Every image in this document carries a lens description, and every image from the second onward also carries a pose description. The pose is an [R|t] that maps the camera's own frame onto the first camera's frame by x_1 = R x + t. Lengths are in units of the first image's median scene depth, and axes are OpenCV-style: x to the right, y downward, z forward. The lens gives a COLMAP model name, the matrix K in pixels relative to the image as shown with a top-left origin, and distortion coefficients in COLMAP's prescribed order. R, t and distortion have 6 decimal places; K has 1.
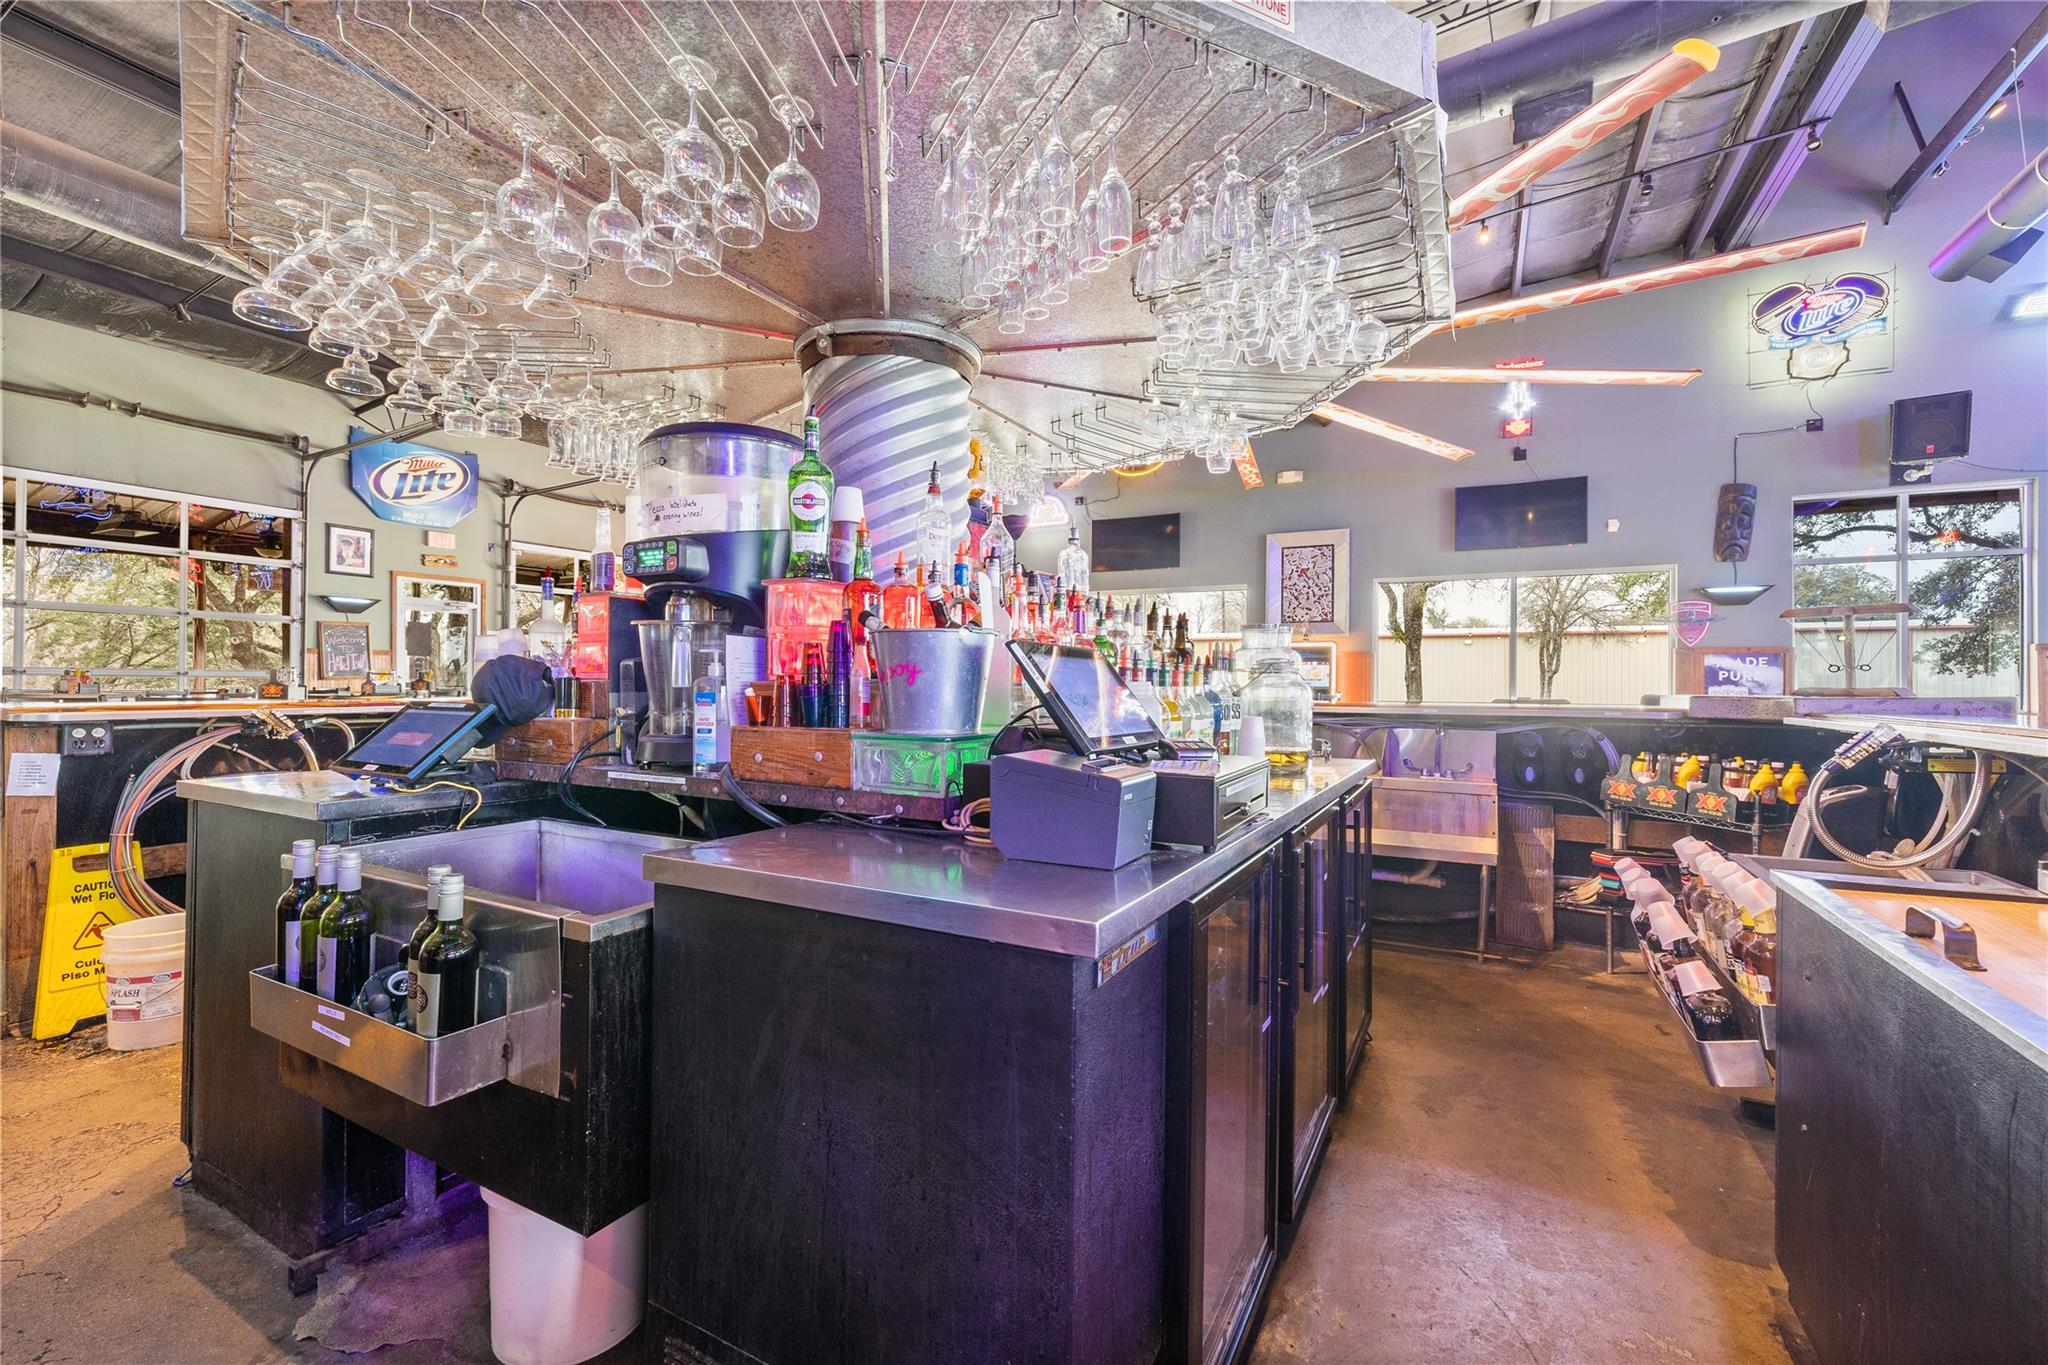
lens RADIAL K [[865.8, 0, 1020.0], [0, 865.8, 675.6], [0, 0, 1]] dist [0.000680, 0.000155]
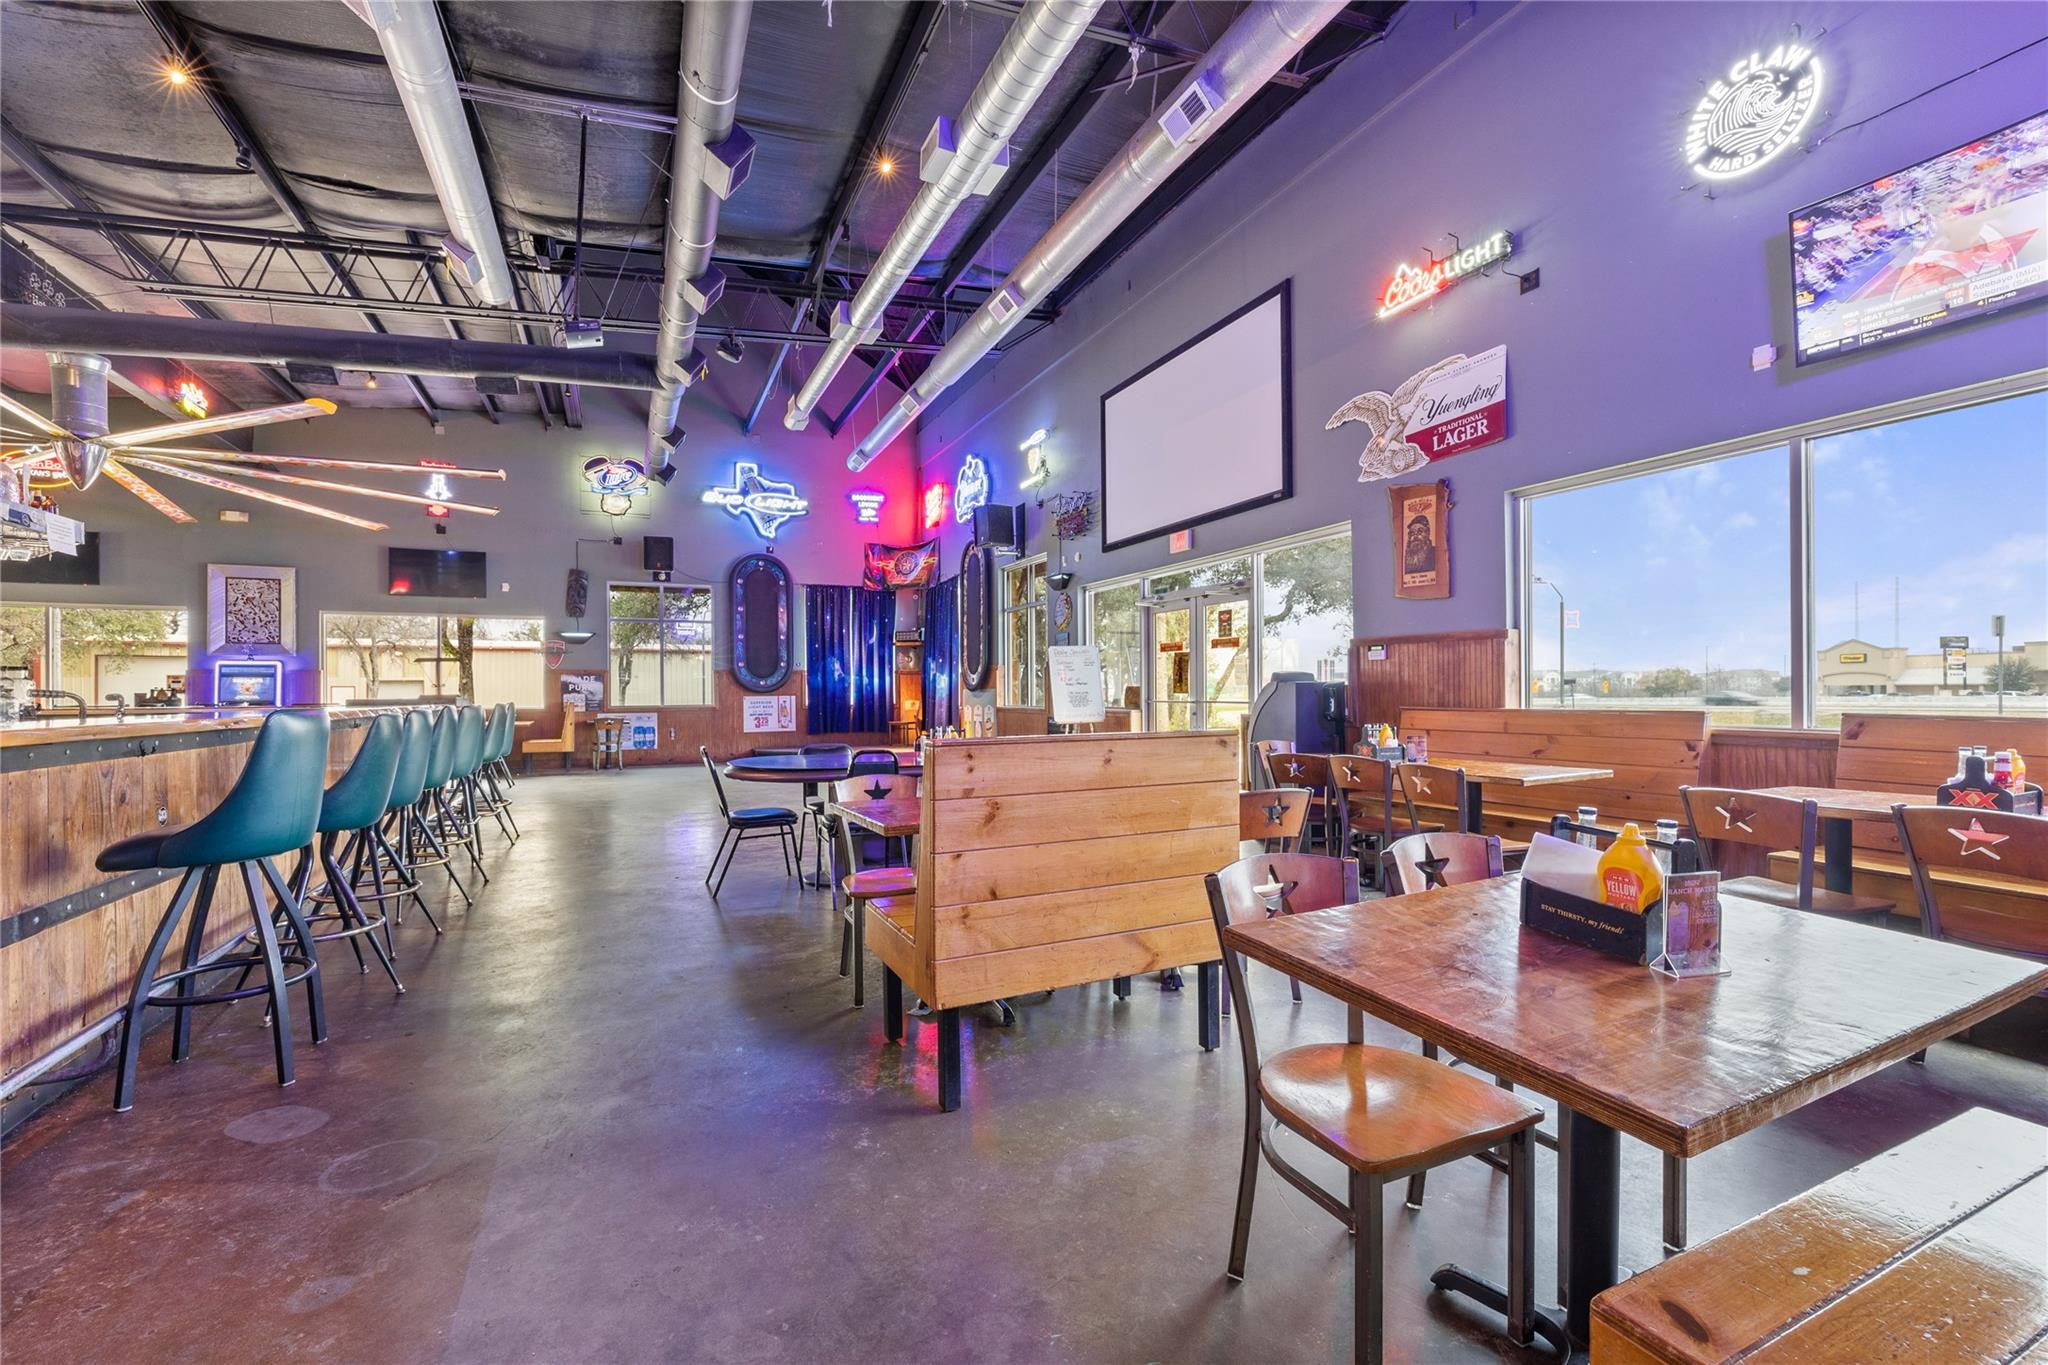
lens RADIAL K [[865.8, 0, 1017.2], [0, 865.8, 688.8], [0, 0, 1]] dist [0.000680, 0.000155]
pose [[0.602341, -0.007410, 0.798204, 0.020674], [0.006216, 0.999970, 0.004593, 0.000485], [-0.798214, 0.002196, 0.602369, -0.563409]]
